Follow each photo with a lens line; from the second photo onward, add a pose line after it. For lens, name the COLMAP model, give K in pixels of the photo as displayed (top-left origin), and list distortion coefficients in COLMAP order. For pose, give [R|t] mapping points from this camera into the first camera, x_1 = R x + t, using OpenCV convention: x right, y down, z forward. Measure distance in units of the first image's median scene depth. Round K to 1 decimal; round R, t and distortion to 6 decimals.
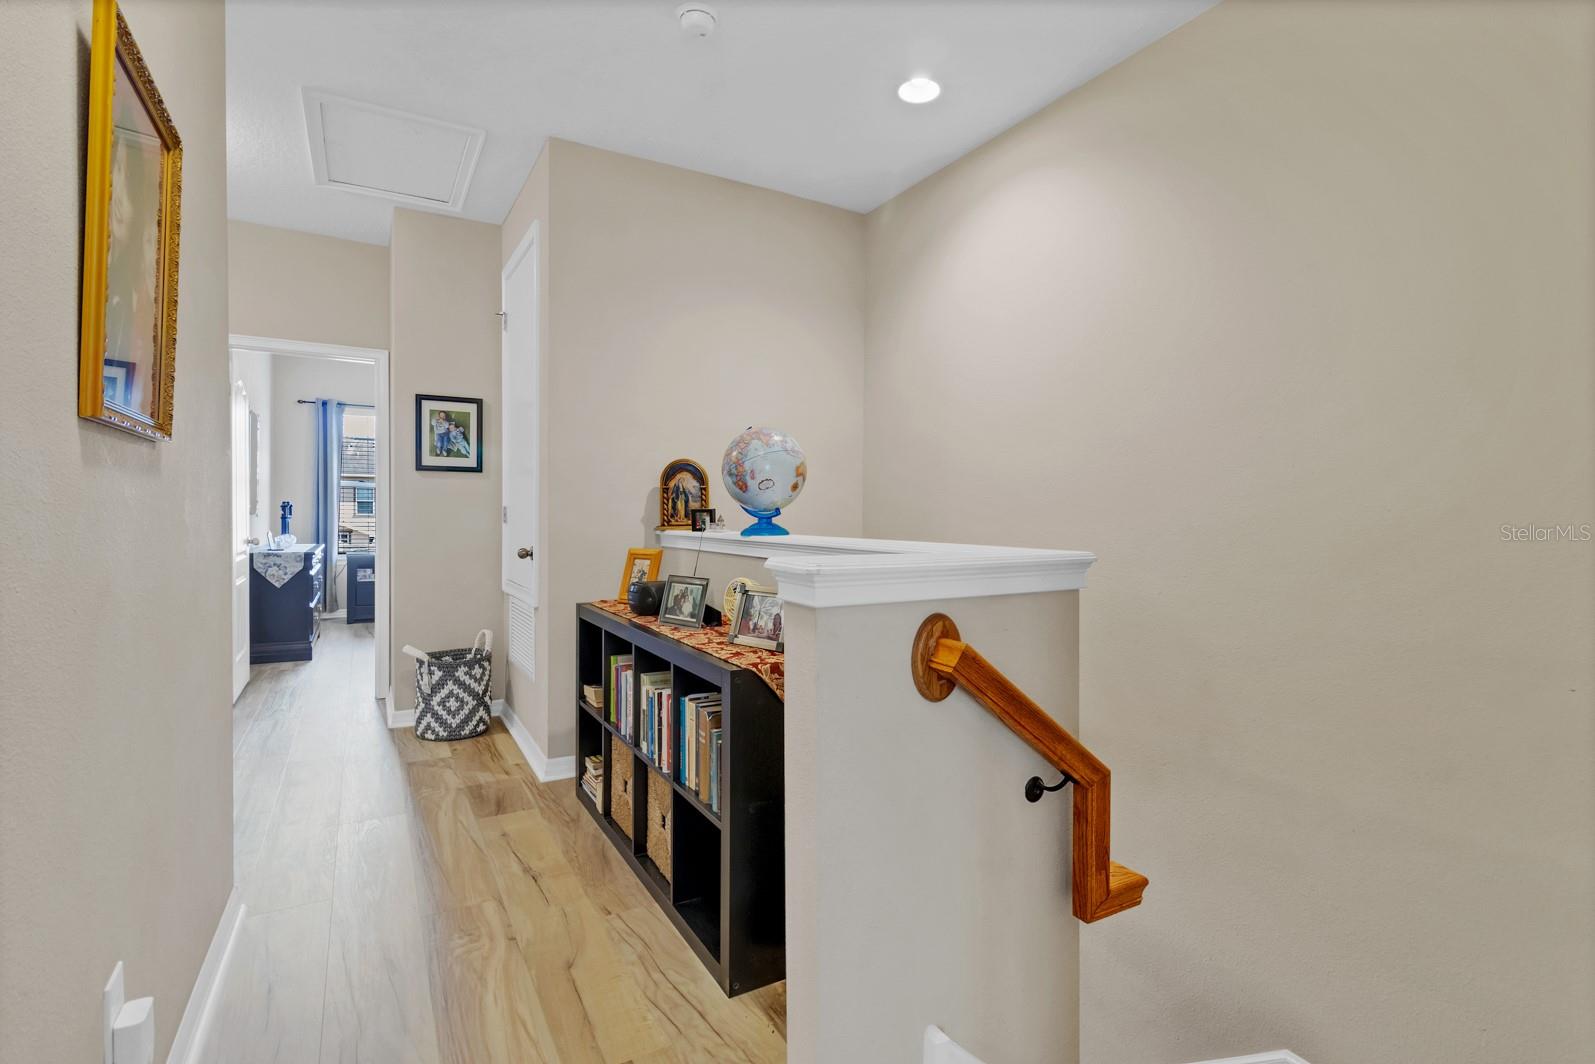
lens RADIAL K [[753.6, 0, 807.5], [0, 753.6, 515.0], [0, 0, 1]] dist [0.004546, 0.000897]
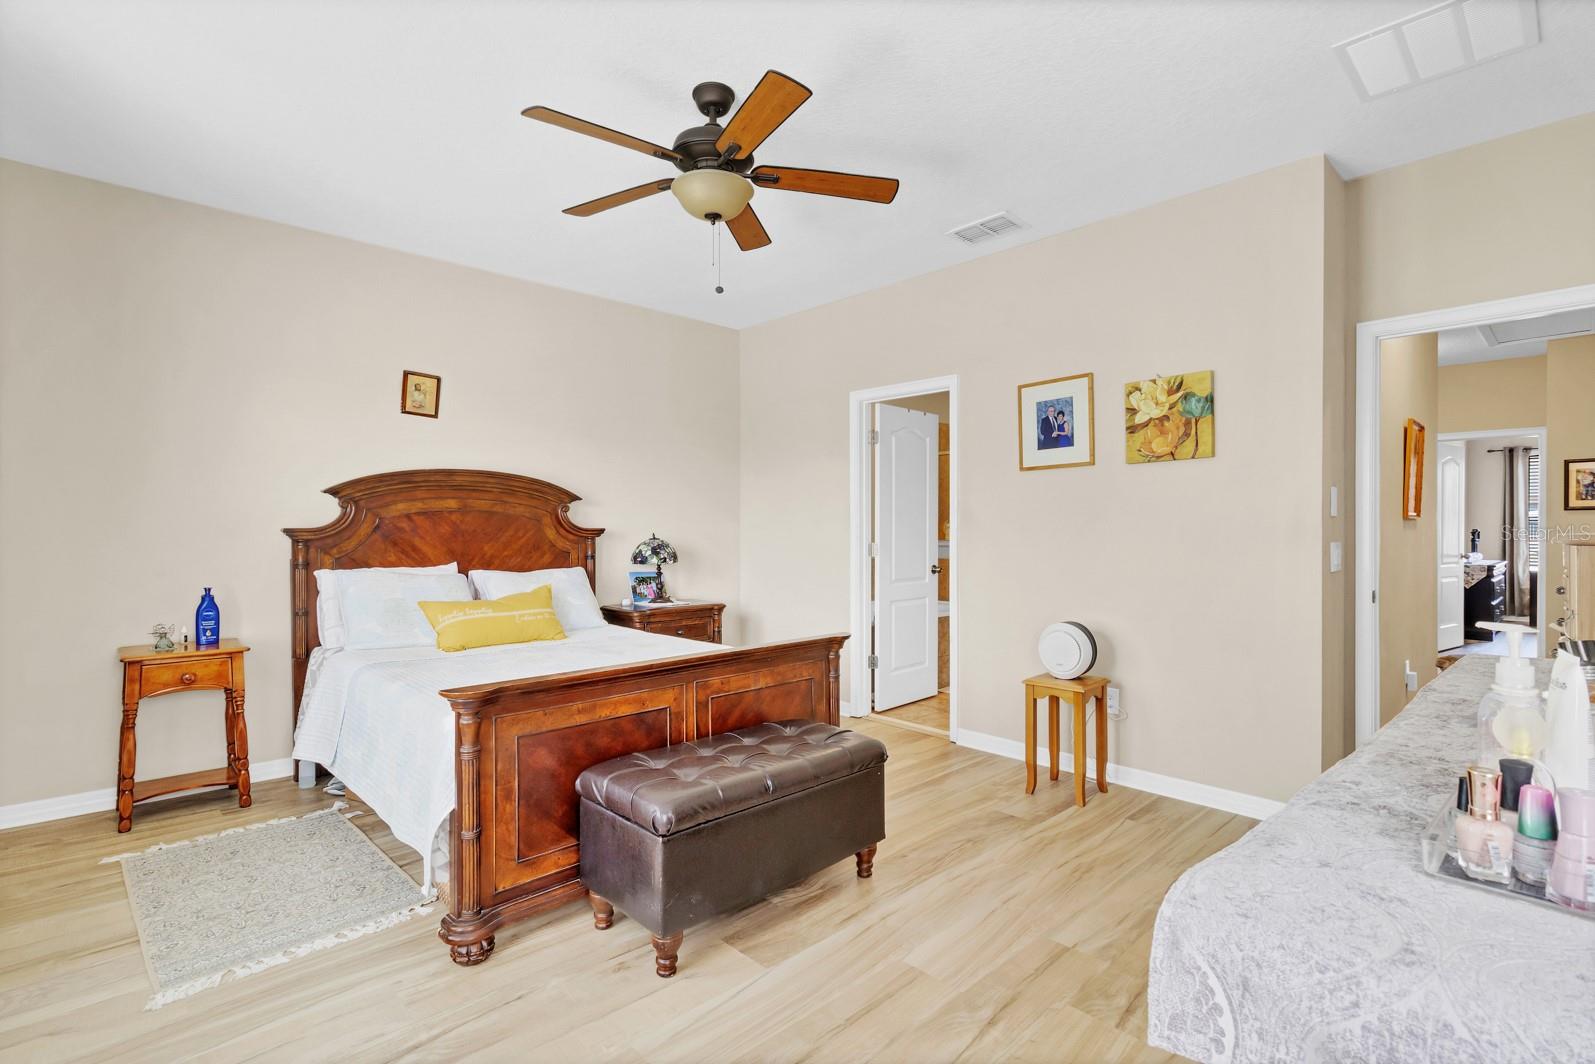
lens RADIAL K [[753.6, 0, 810.6], [0, 753.6, 536.8], [0, 0, 1]] dist [0.004546, 0.000897]
pose [[0.231075, 0.003590, -0.972929, 0.433327], [-0.002841, 0.999991, 0.003015, -0.005152], [0.972932, 0.002067, 0.231083, -0.581055]]
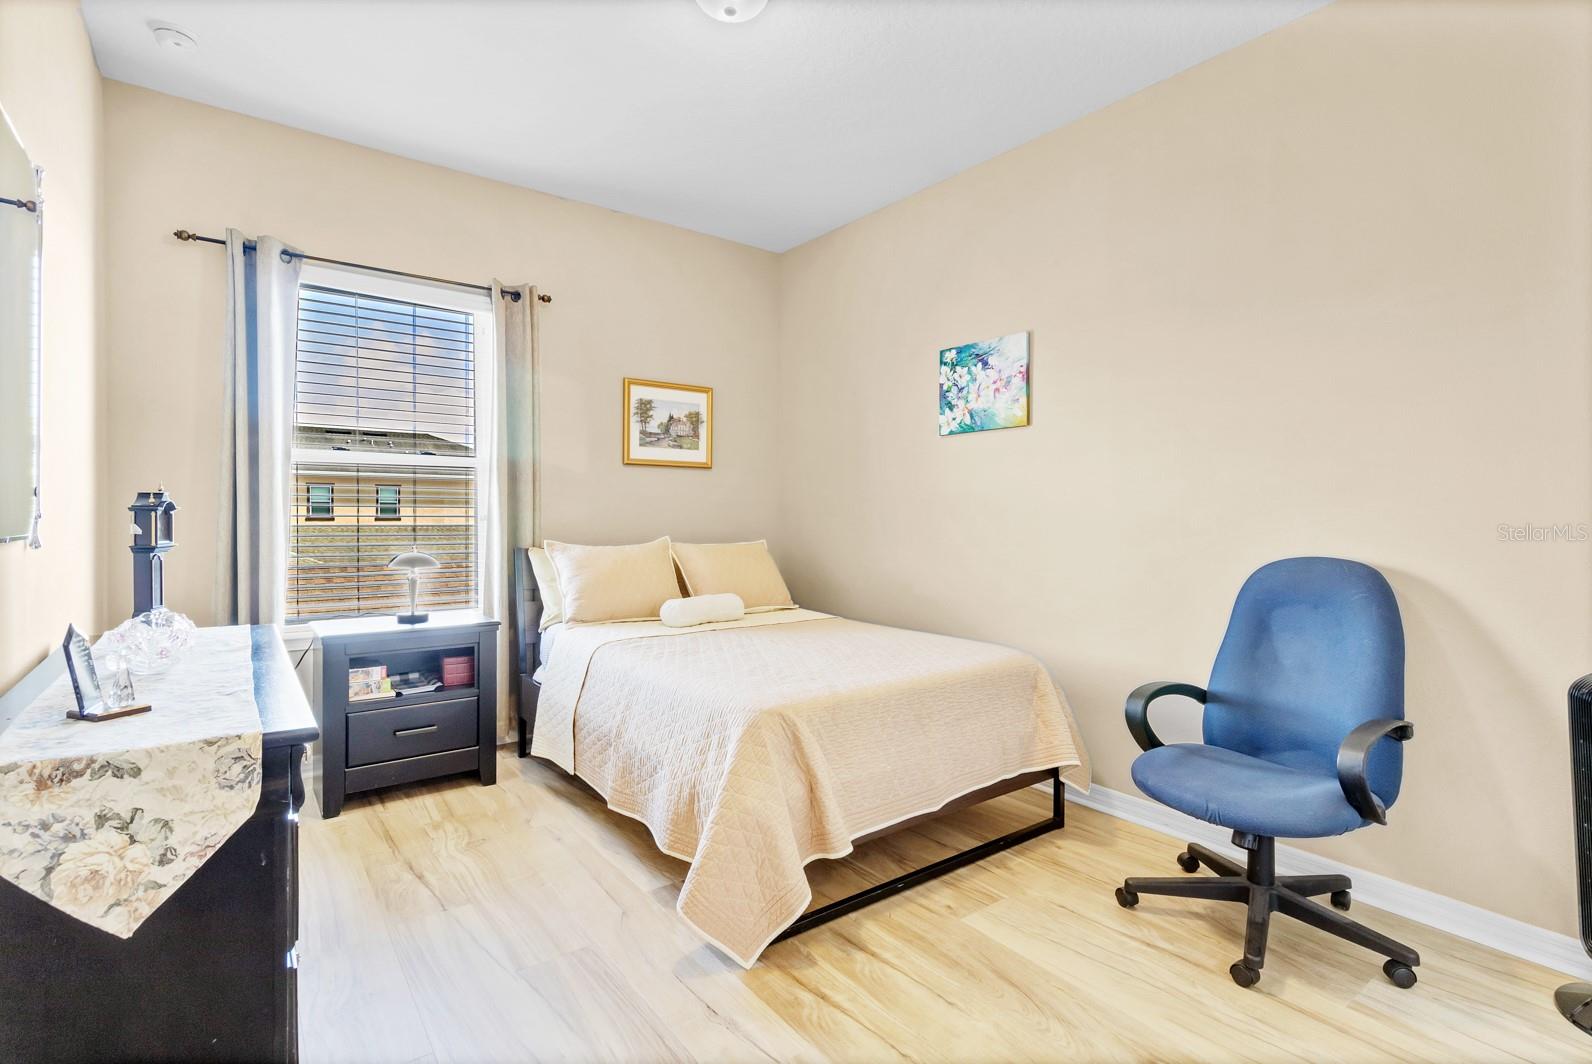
lens RADIAL K [[752.2, 0, 805.1], [0, 752.2, 521.8], [0, 0, 1]] dist [0.004546, 0.000897]
pose [[0.992310, -0.003965, 0.123710, -0.542422], [0.003239, 0.999976, 0.006073, -0.008432], [-0.123731, -0.005626, 0.992300, 0.774486]]
